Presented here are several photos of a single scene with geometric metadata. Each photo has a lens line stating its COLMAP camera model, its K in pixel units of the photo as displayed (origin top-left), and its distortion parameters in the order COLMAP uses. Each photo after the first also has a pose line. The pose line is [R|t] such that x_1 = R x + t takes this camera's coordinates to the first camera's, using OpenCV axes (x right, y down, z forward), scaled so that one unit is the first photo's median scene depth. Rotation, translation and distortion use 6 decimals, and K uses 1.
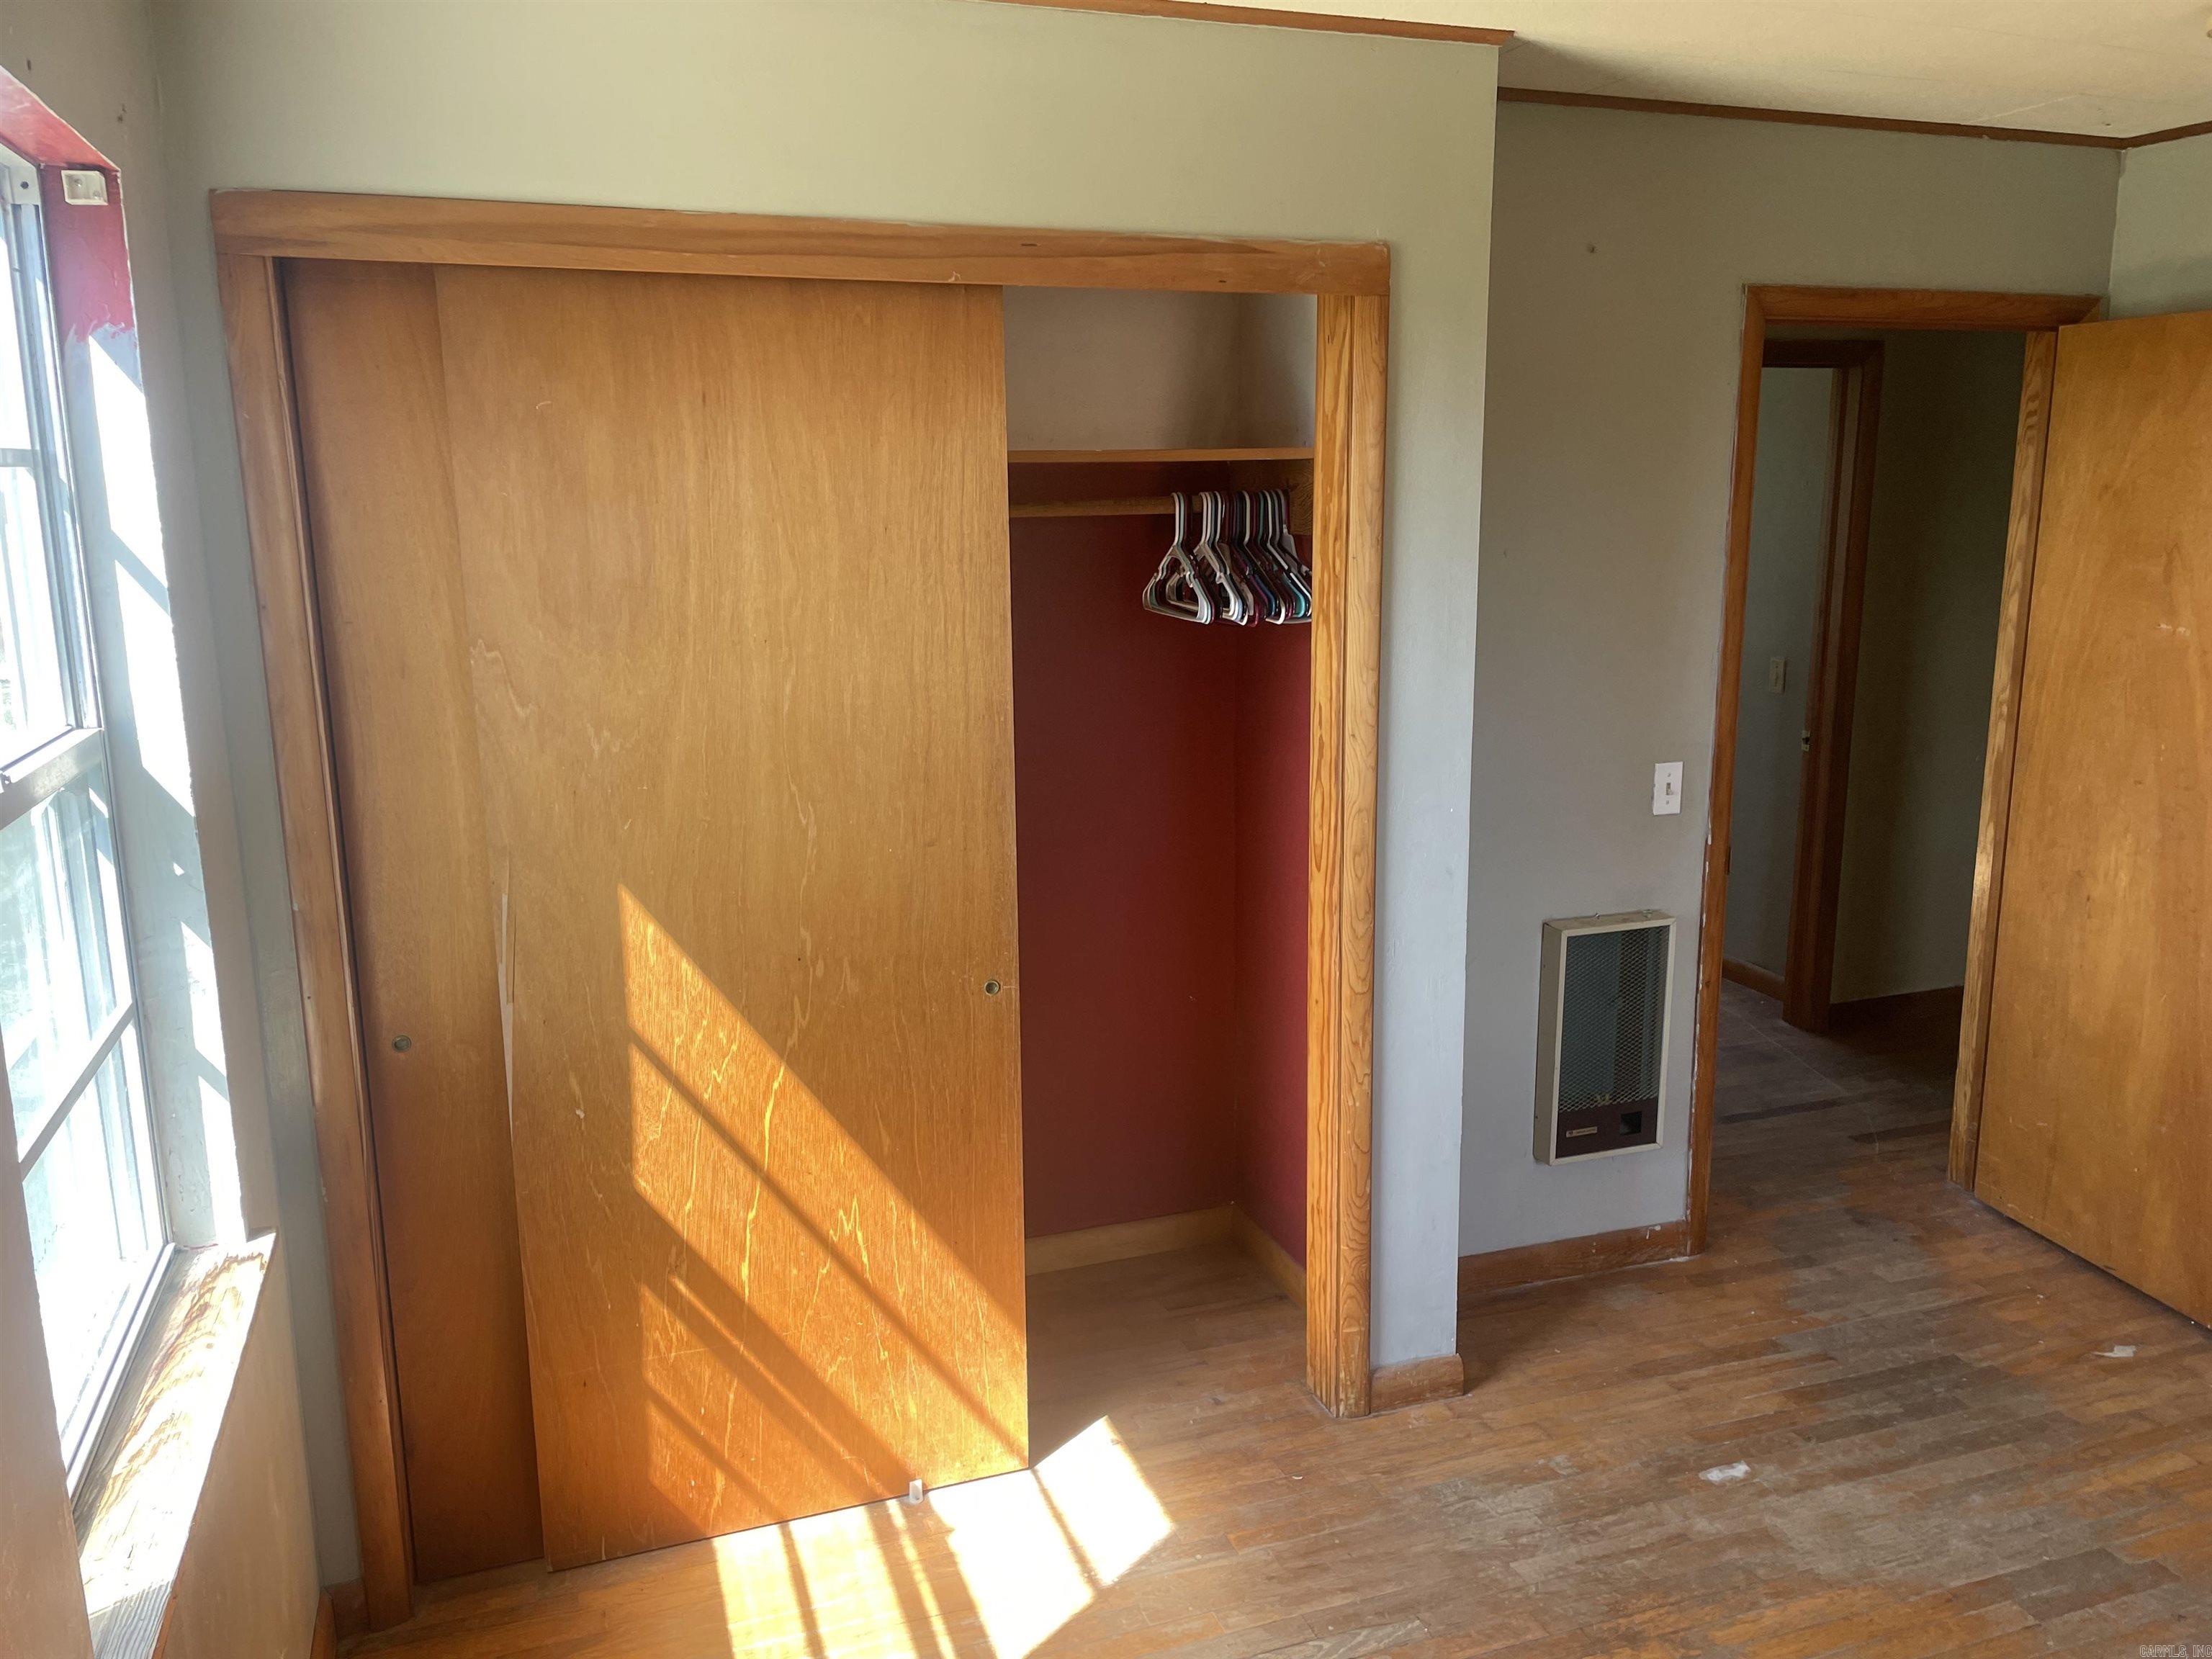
lens RADIAL K [[1670.2, 0, 1121.0], [0, 1670.2, 830.0], [0, 0, 1]] dist [0.095643, -0.112296]
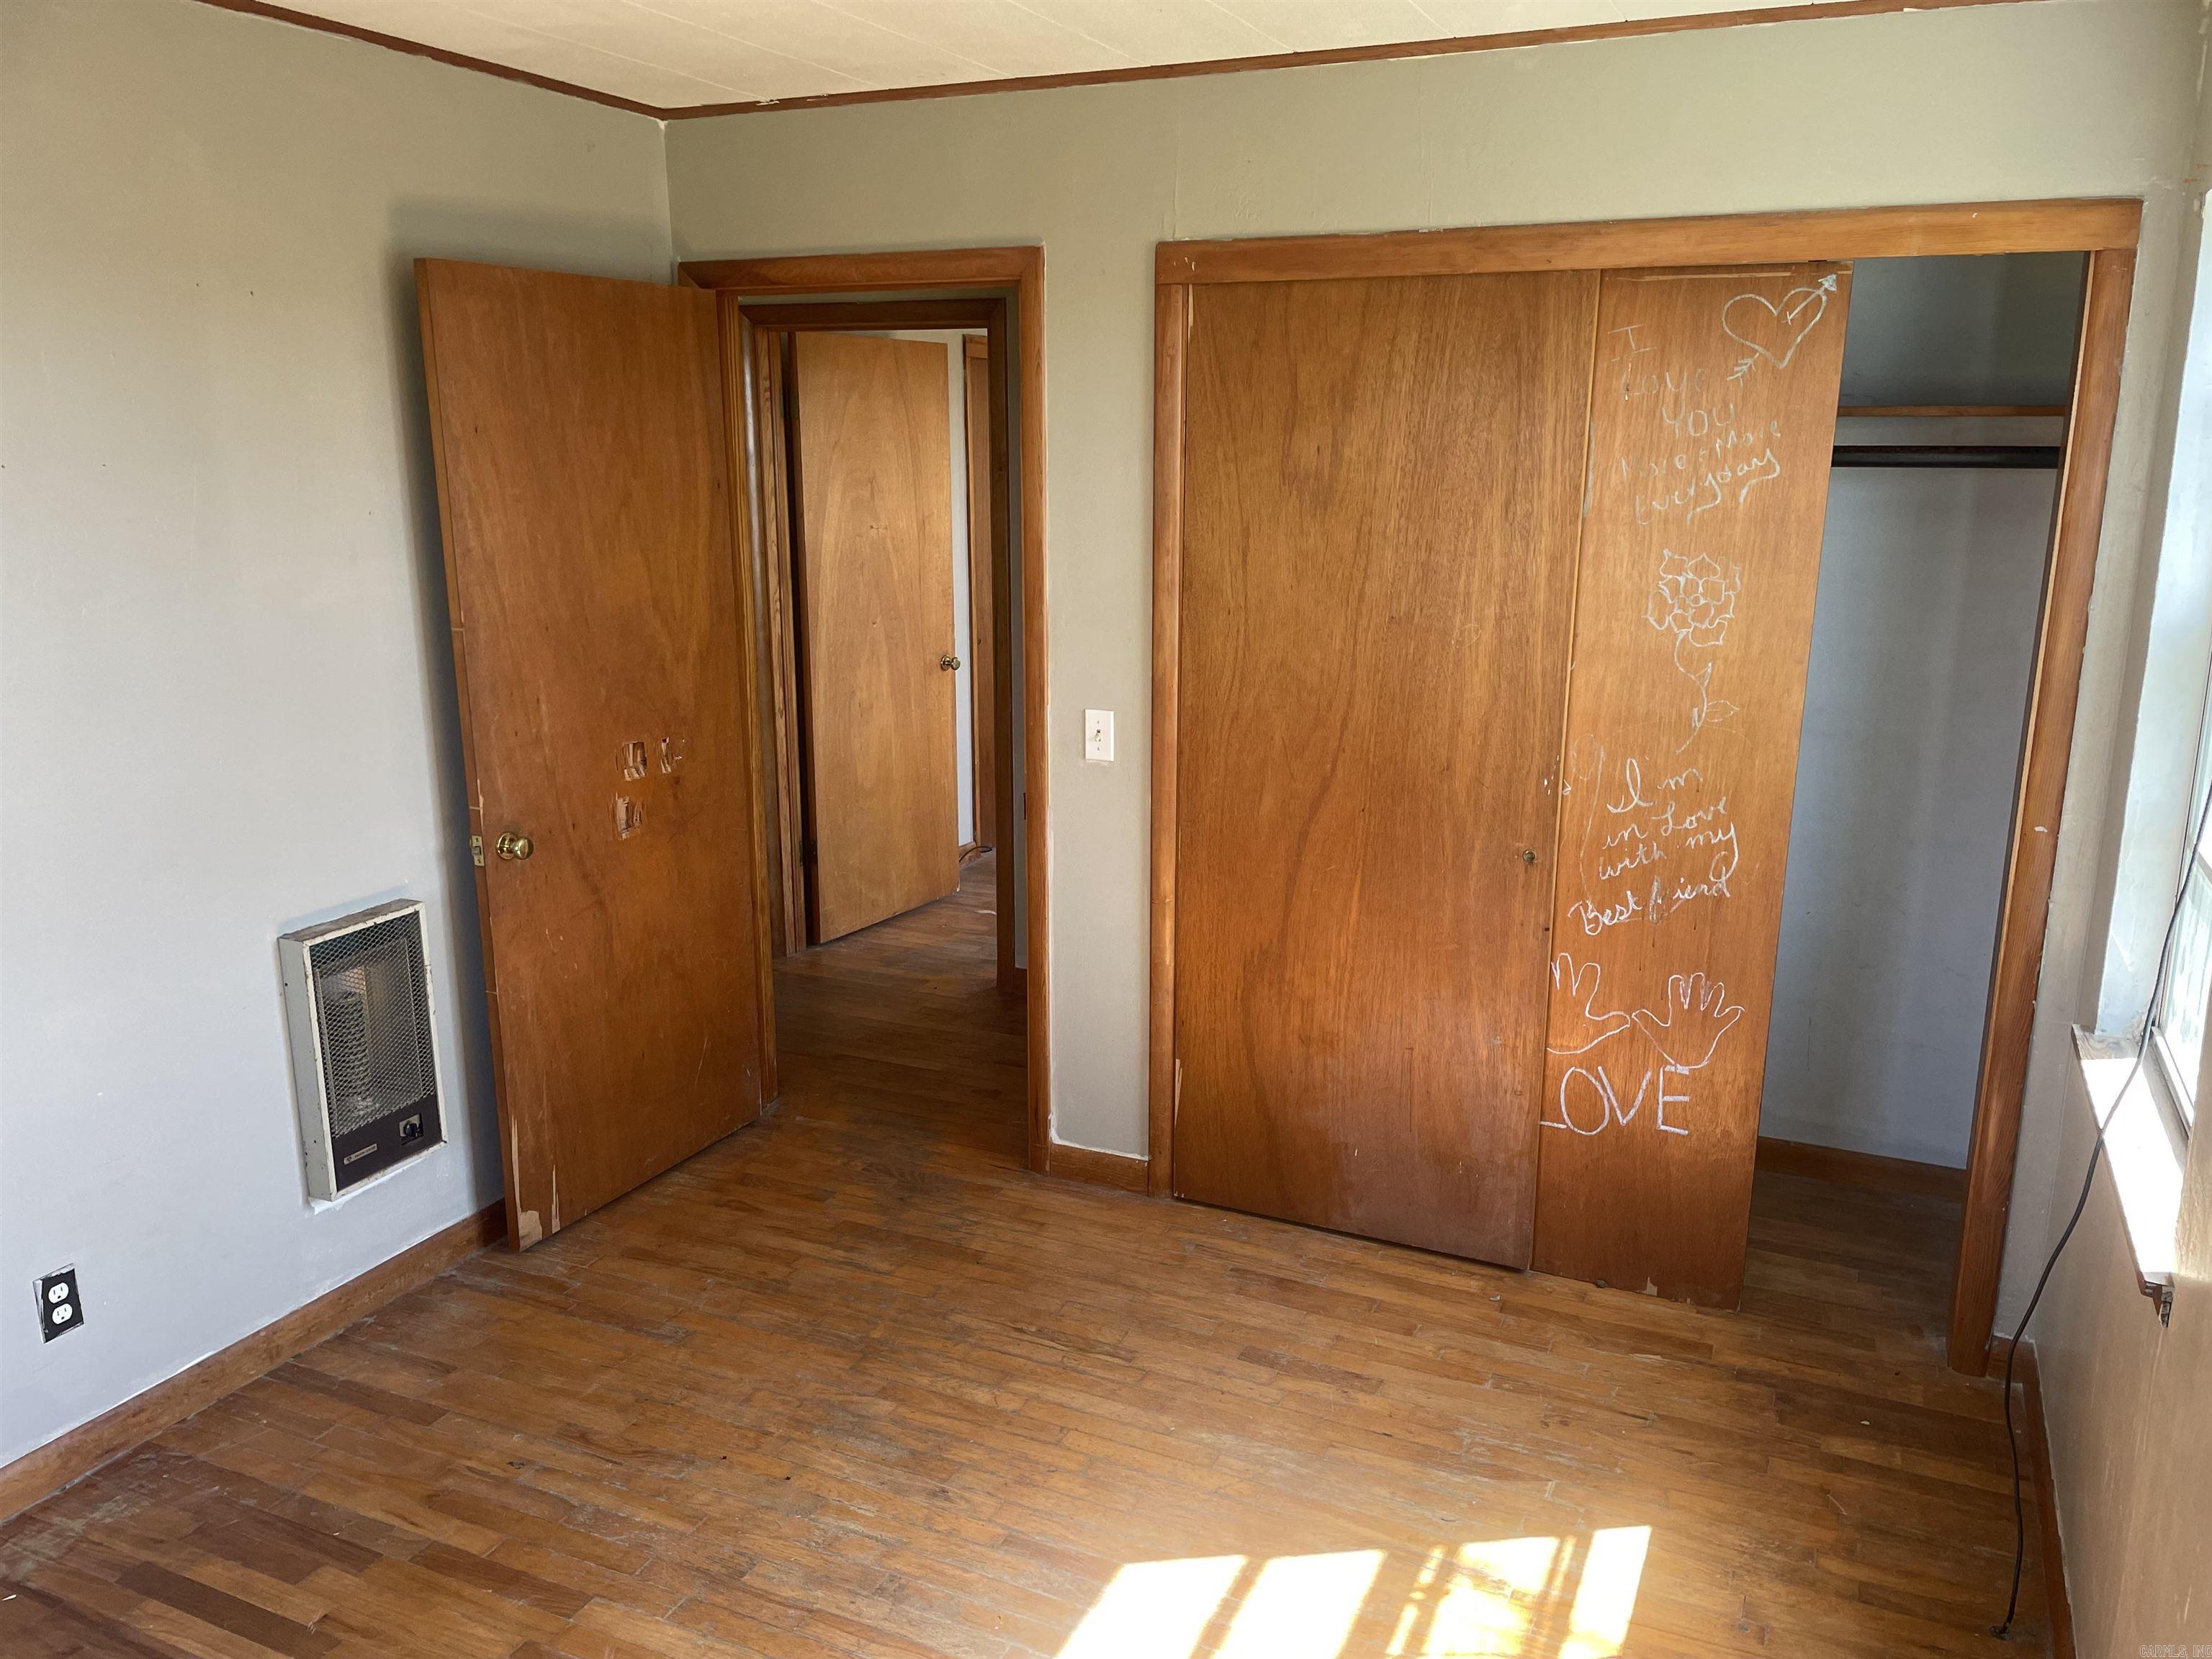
lens RADIAL K [[1670.2, 0, 1121.0], [0, 1670.2, 830.0], [0, 0, 1]] dist [0.095643, -0.112296]
pose [[-0.713259, -0.158950, 0.682640, -0.677461], [0.141310, 0.921336, 0.362177, -0.376870], [-0.686508, 0.354790, -0.634690, 1.833954]]
